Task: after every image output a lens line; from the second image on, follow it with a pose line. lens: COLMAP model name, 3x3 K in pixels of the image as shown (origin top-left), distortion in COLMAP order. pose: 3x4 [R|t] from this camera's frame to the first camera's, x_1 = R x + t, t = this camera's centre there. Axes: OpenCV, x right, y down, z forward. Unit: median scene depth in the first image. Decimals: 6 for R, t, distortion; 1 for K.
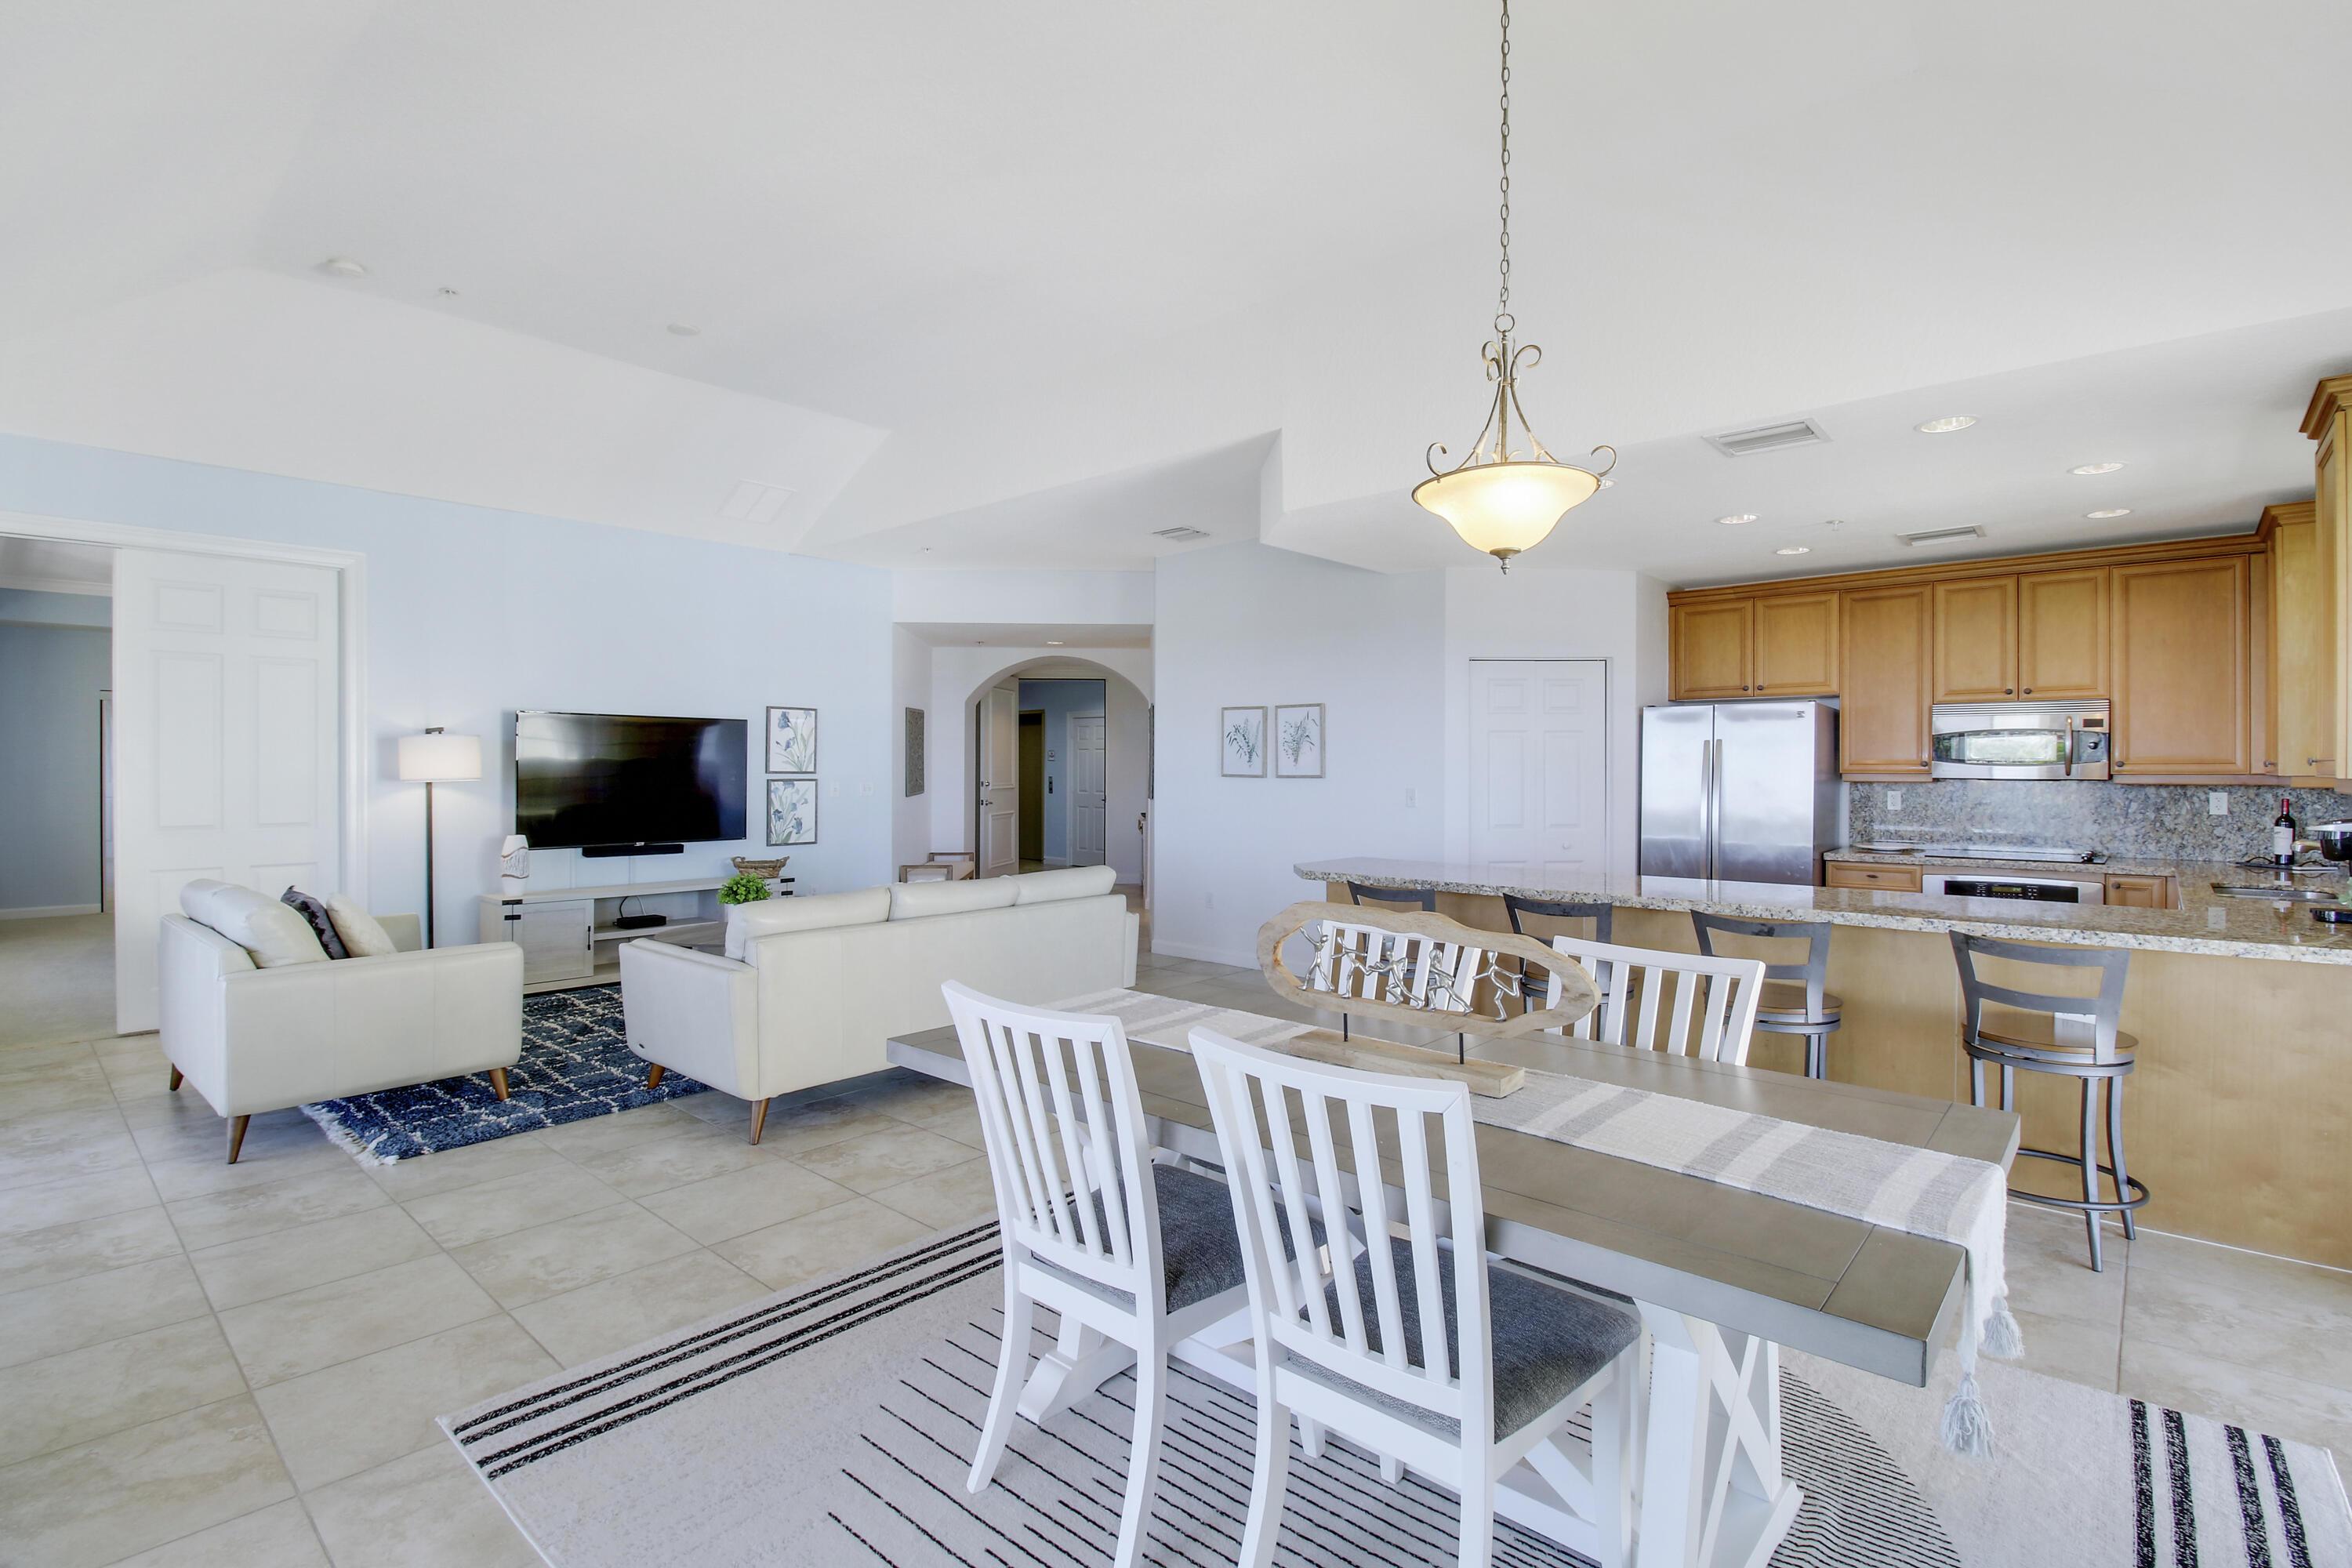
lens RADIAL K [[1096.8, 0, 1180.8], [0, 1096.8, 777.6], [0, 0, 1]] dist [-0.003765, -0.010149]
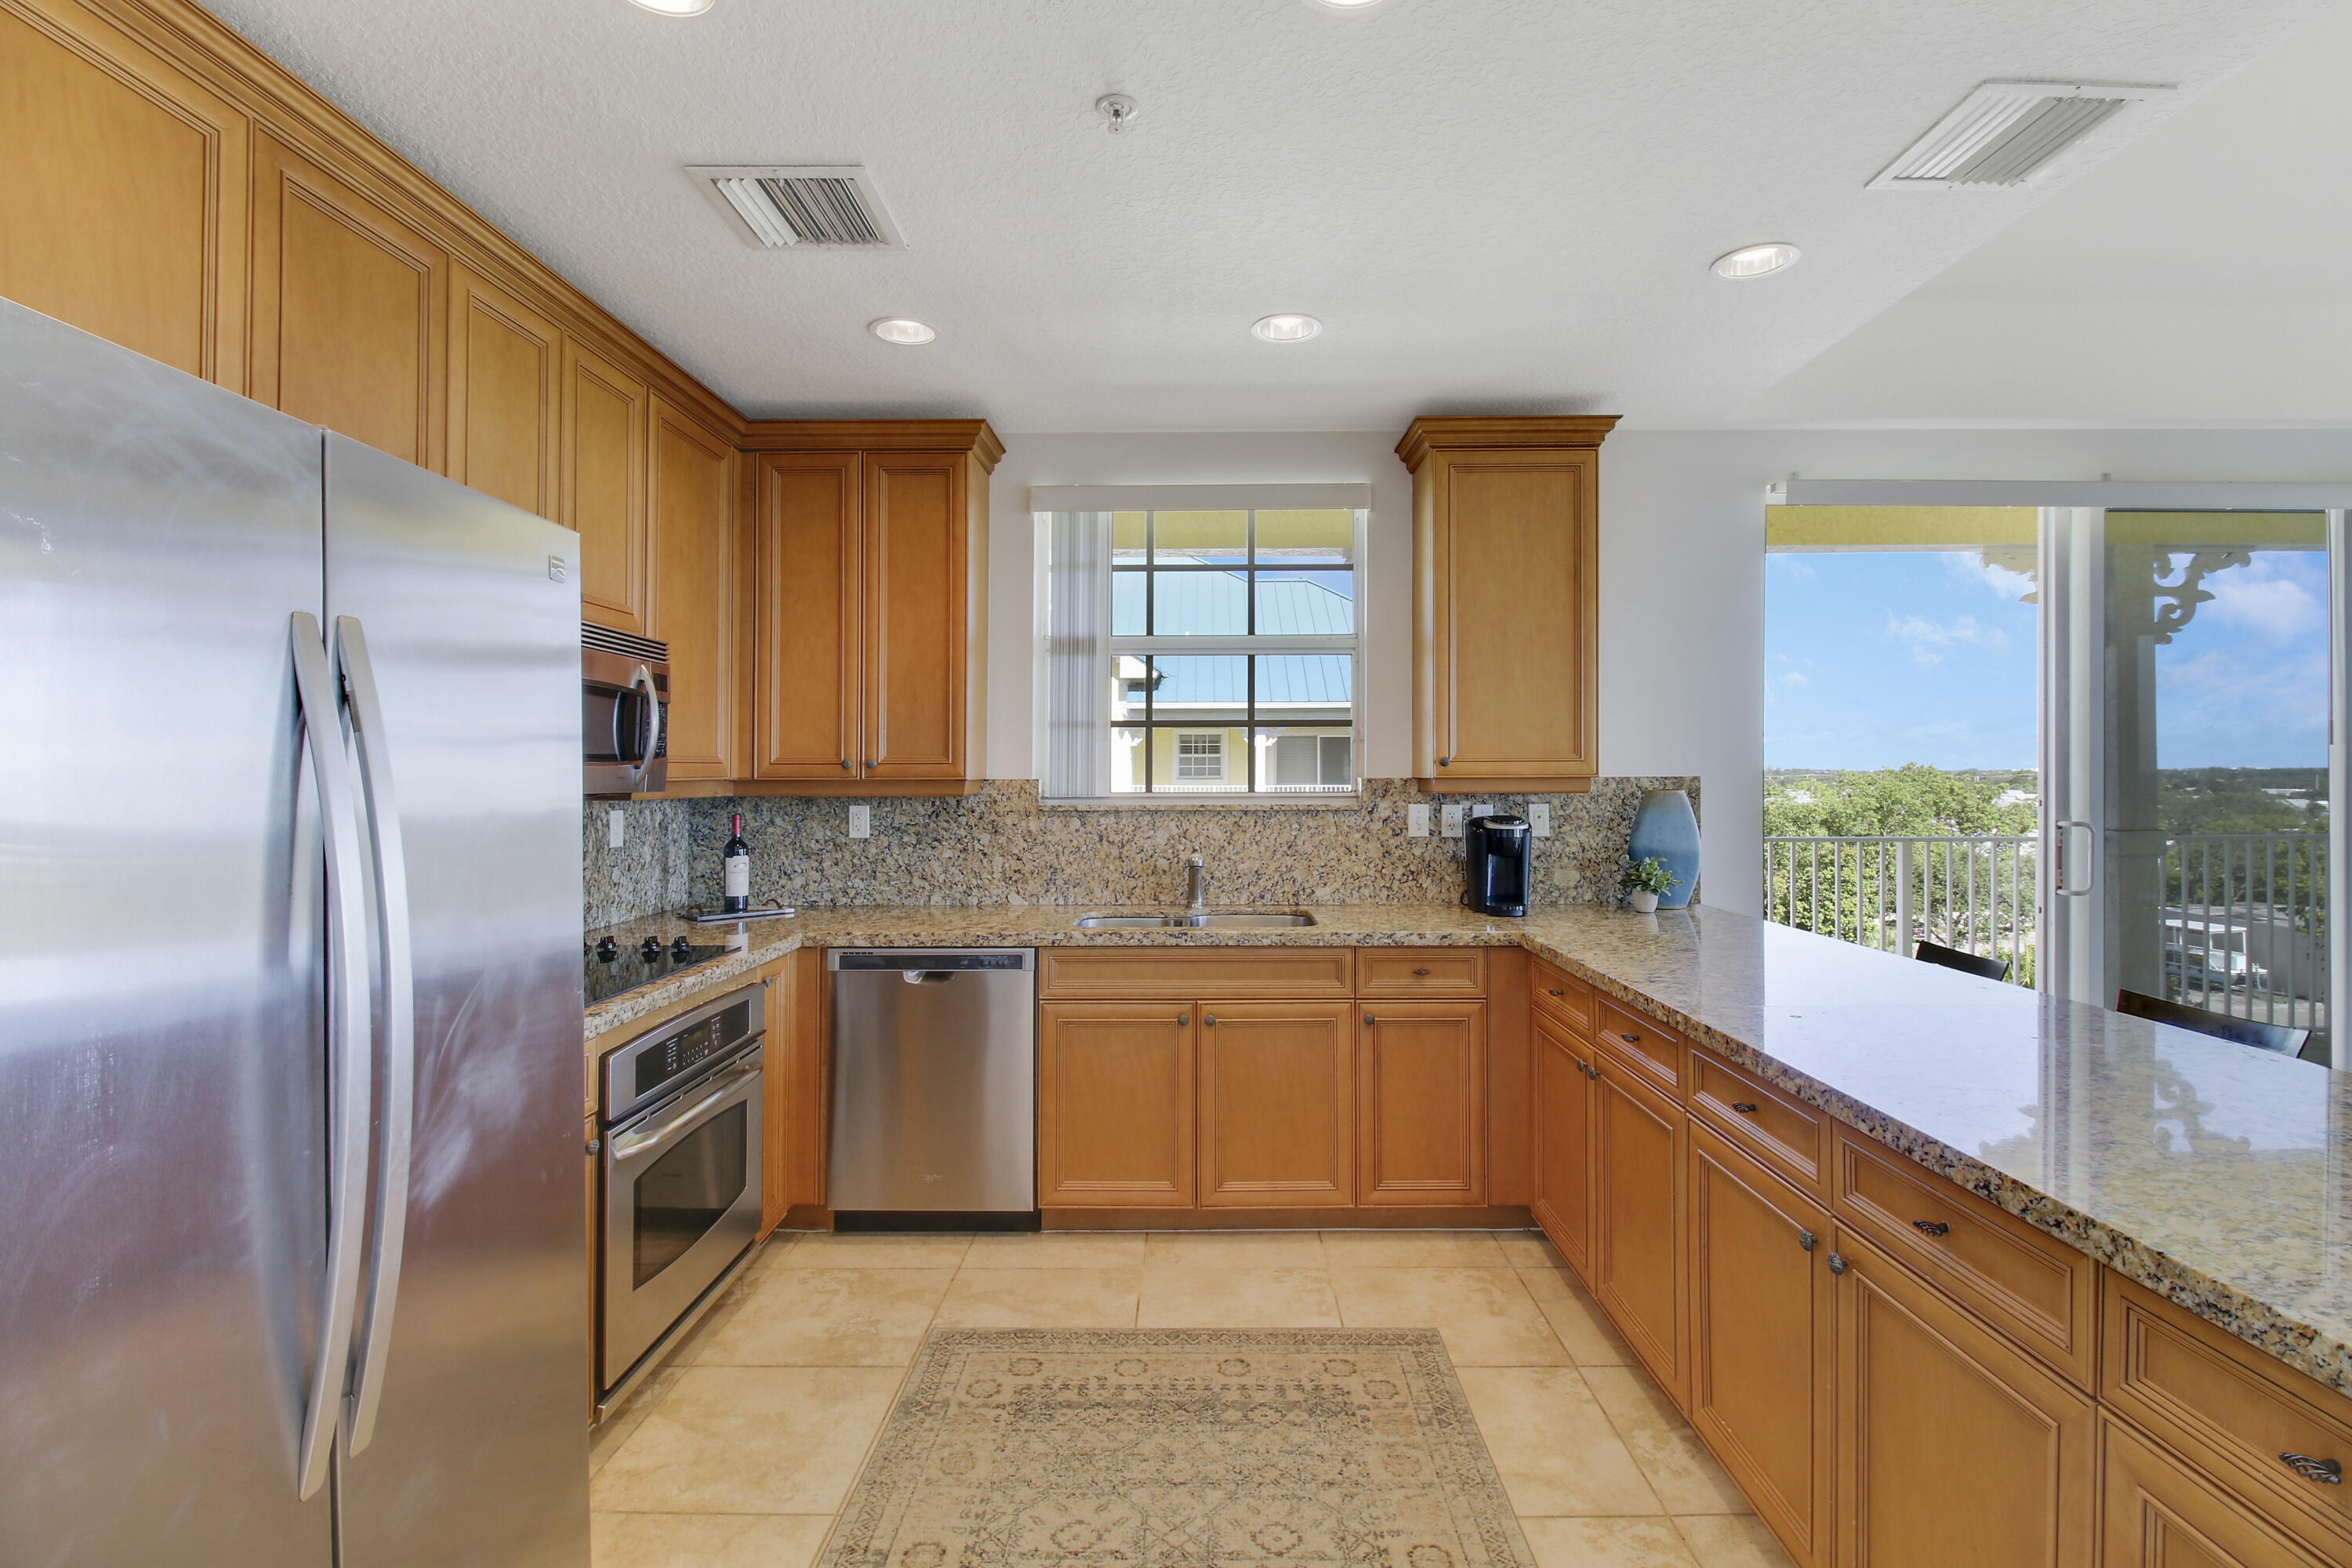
lens RADIAL K [[1096.8, 0, 1196.6], [0, 1096.8, 763.6], [0, 0, 1]] dist [-0.003765, -0.010149]
pose [[-0.660477, 0.009089, 0.750792, 0.268858], [0.010289, 0.999942, -0.003054, -0.007272], [-0.750776, 0.005708, -0.660532, 1.095482]]
